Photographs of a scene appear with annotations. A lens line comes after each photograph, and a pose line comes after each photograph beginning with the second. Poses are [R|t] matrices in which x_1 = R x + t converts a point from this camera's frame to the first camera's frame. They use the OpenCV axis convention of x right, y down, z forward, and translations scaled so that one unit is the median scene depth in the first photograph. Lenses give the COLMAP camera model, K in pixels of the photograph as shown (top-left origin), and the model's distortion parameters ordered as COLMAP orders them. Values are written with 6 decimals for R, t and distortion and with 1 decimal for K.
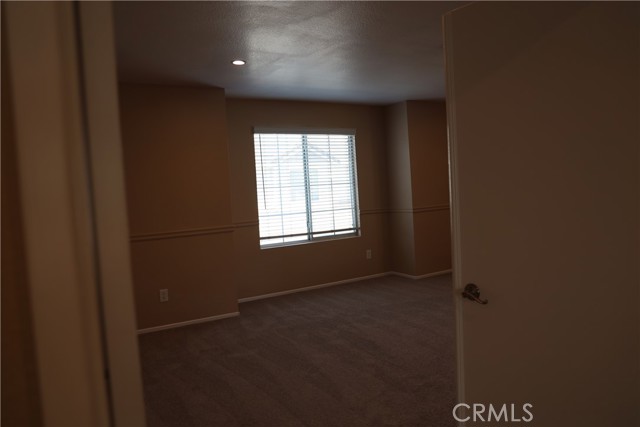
lens RADIAL K [[441.5, 0, 320.0], [0, 441.5, 213.5], [0, 0, 1]] dist [-0.093235, 0.070788]
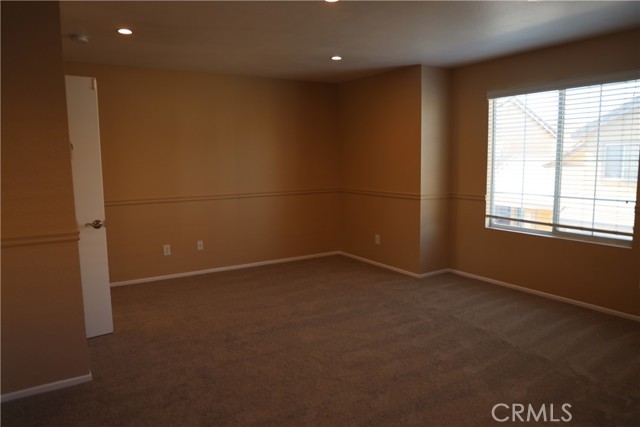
lens RADIAL K [[441.5, 0, 320.0], [0, 441.5, 213.5], [0, 0, 1]] dist [-0.093235, 0.070788]
pose [[0.047010, 0.168507, -0.984579, 0.682437], [-0.060107, 0.984360, 0.165600, -0.071652], [0.997084, 0.051396, 0.056403, 0.566909]]
